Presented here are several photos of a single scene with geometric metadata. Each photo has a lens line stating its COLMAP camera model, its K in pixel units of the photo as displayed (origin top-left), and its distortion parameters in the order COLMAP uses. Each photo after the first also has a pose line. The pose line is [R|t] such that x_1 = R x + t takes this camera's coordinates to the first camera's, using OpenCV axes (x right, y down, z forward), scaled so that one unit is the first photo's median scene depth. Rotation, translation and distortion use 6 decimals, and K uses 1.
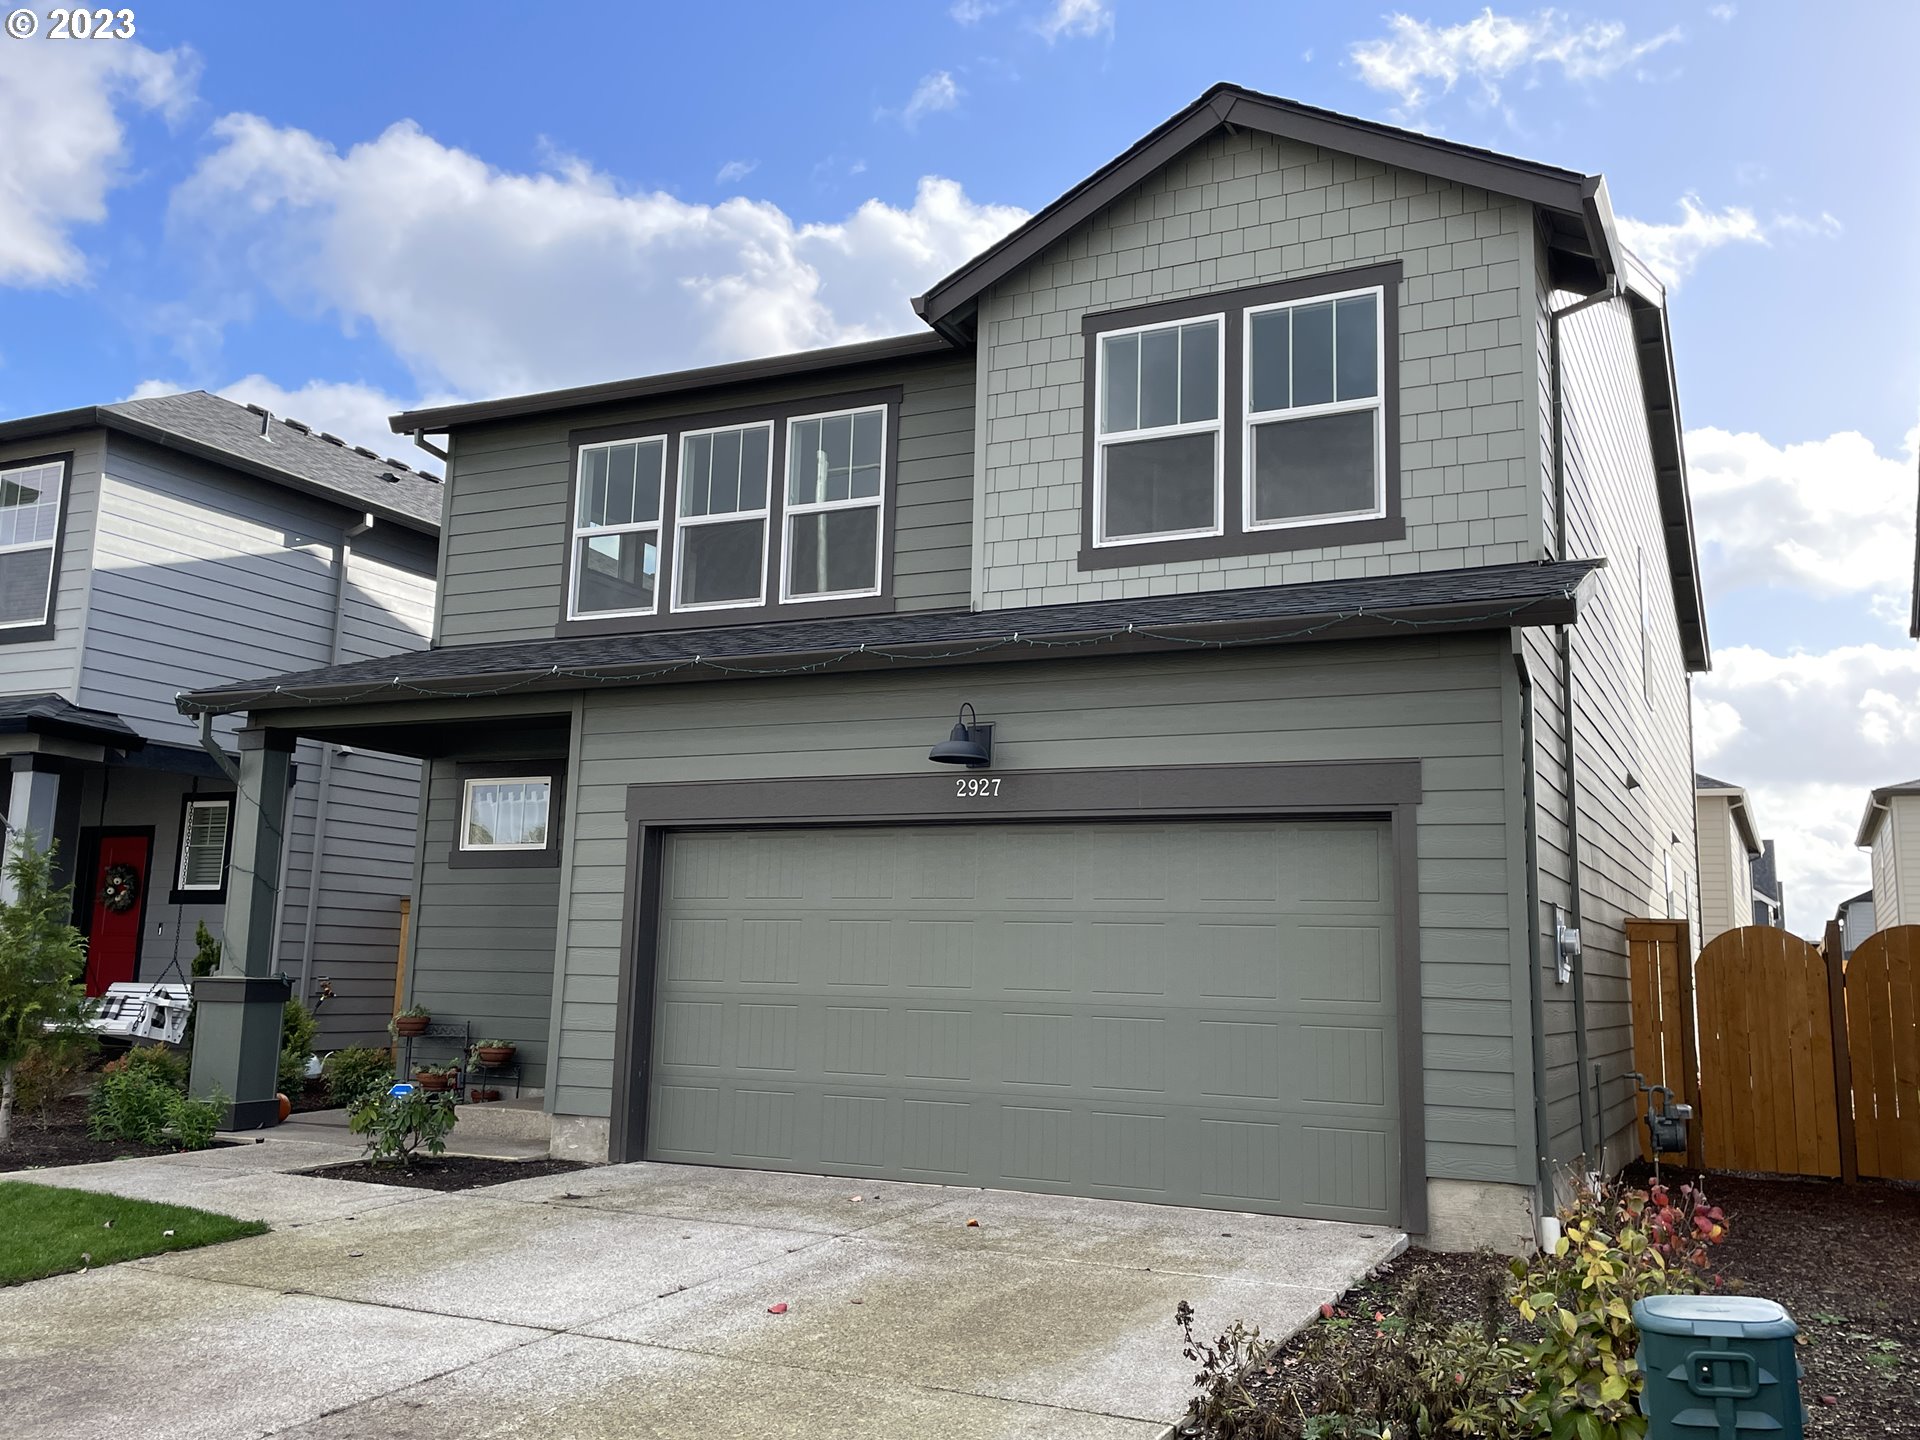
lens RADIAL K [[1575.8, 0, 971.8], [0, 1575.8, 719.5], [0, 0, 1]] dist [0.066710, -0.026472]
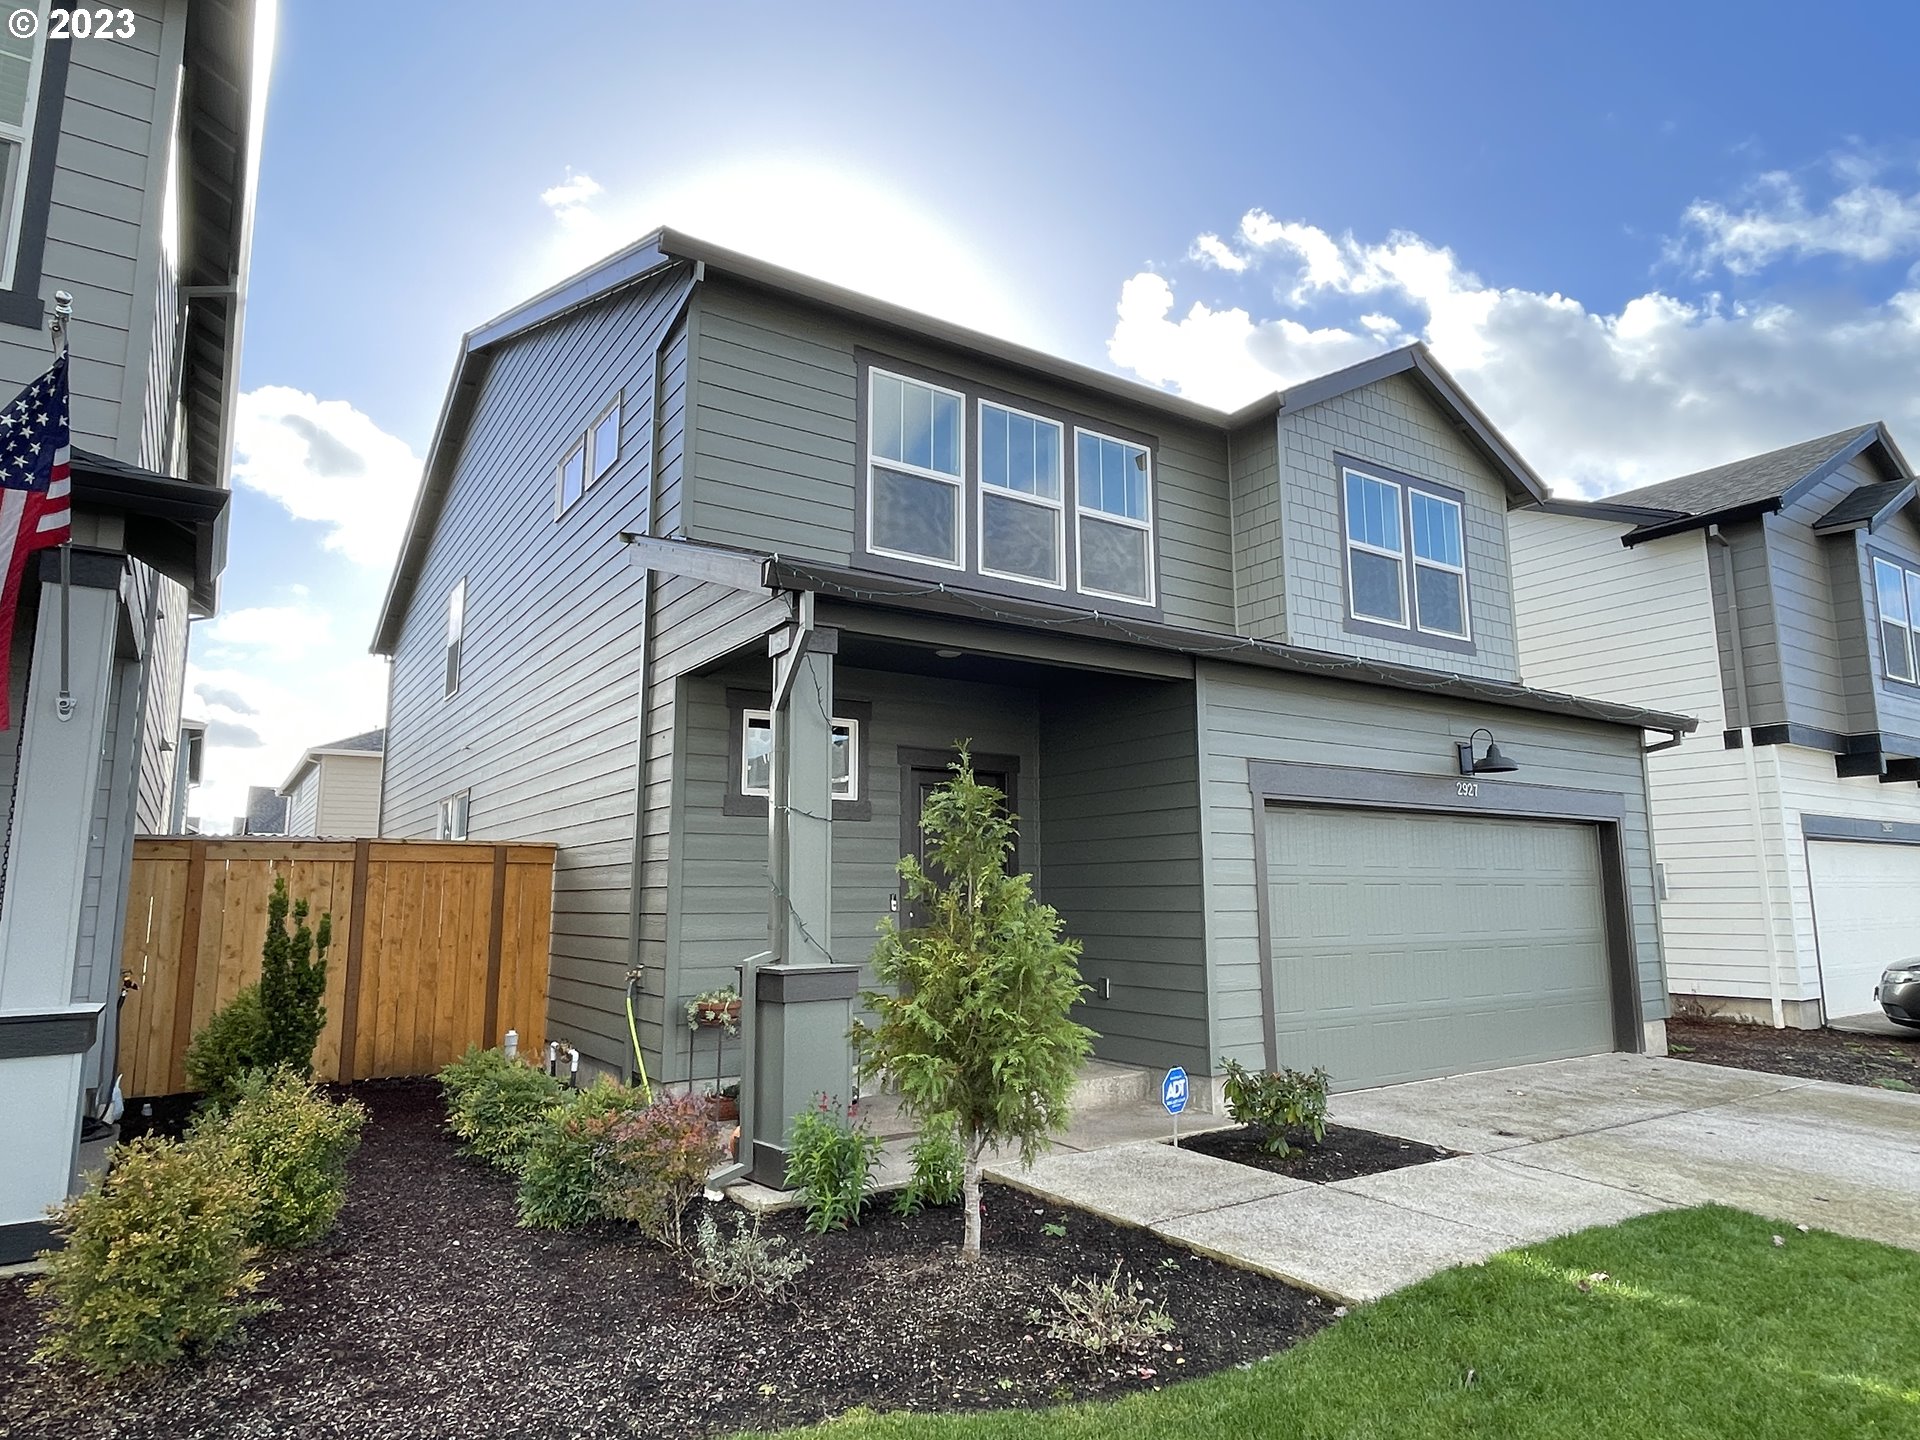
lens RADIAL K [[1153.1, 0, 962.8], [0, 1153.1, 714.2], [0, 0, 1]] dist [0.025676, 0.001957]
pose [[0.506768, 0.103642, 0.855829, -0.988049], [-0.120737, 0.991495, -0.048578, 0.070701], [-0.853586, -0.078712, 0.514972, 0.752442]]
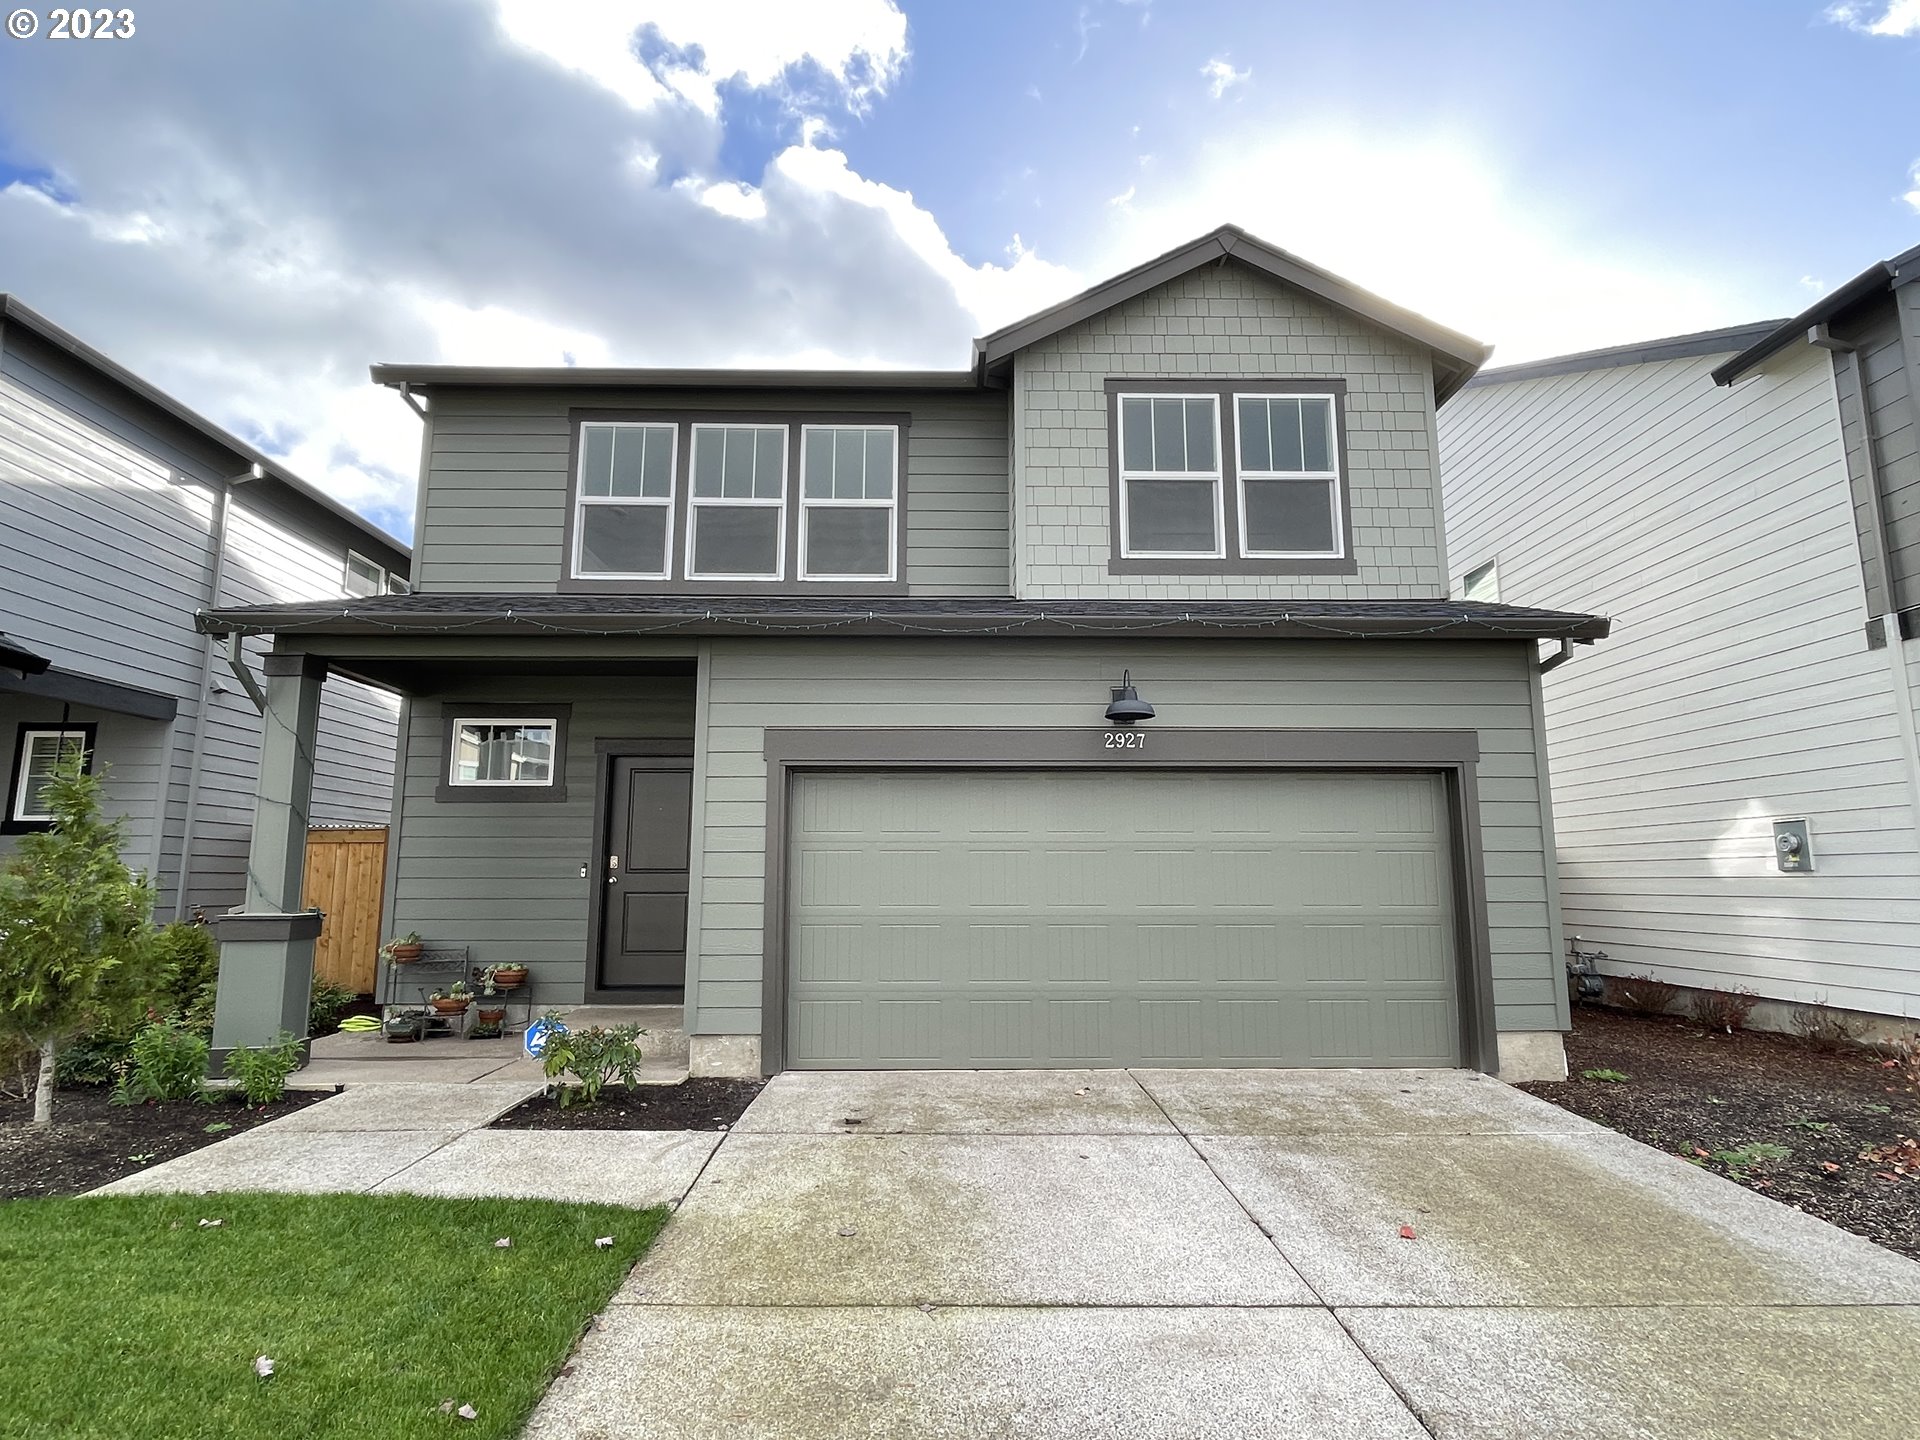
lens RADIAL K [[997.4, 0, 953.5], [0, 997.4, 730.1], [0, 0, 1]] dist [-0.006933, 0.002143]
pose [[0.898844, 0.039263, 0.436506, -0.394089], [-0.047036, 0.998869, 0.007010, 0.031857], [-0.435737, -0.026833, 0.899674, 0.325362]]
